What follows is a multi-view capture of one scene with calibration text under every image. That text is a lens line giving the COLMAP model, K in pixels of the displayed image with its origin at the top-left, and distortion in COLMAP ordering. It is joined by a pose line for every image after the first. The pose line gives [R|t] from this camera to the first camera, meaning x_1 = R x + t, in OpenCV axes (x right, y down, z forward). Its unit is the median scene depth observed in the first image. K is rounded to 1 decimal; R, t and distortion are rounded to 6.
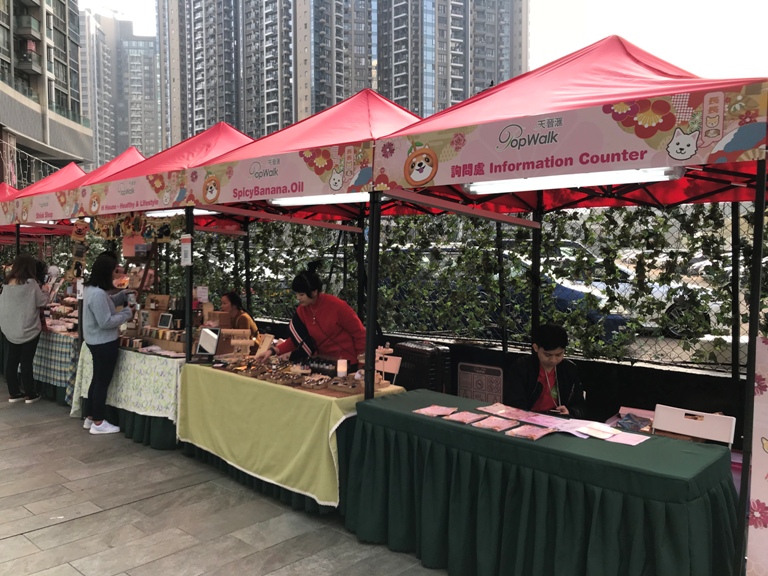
lens RADIAL K [[630.3, 0, 384.0], [0, 630.3, 288.0], [0, 0, 1]] dist [0.040084, -0.041951]
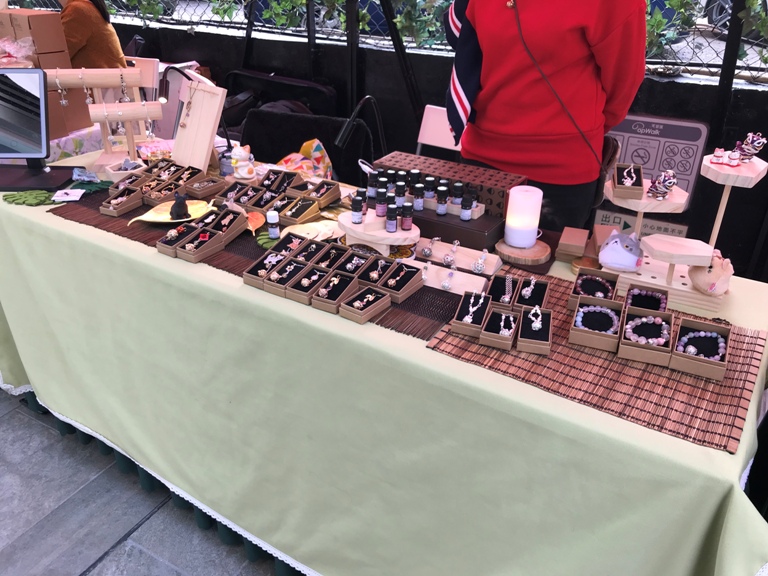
lens RADIAL K [[630.3, 0, 384.0], [0, 630.3, 288.0], [0, 0, 1]] dist [0.040084, -0.041951]
pose [[0.976828, -0.108777, 0.184321, -0.169807], [0.013308, 0.890417, 0.454950, 0.018741], [-0.213611, -0.441955, 0.871232, 0.664968]]
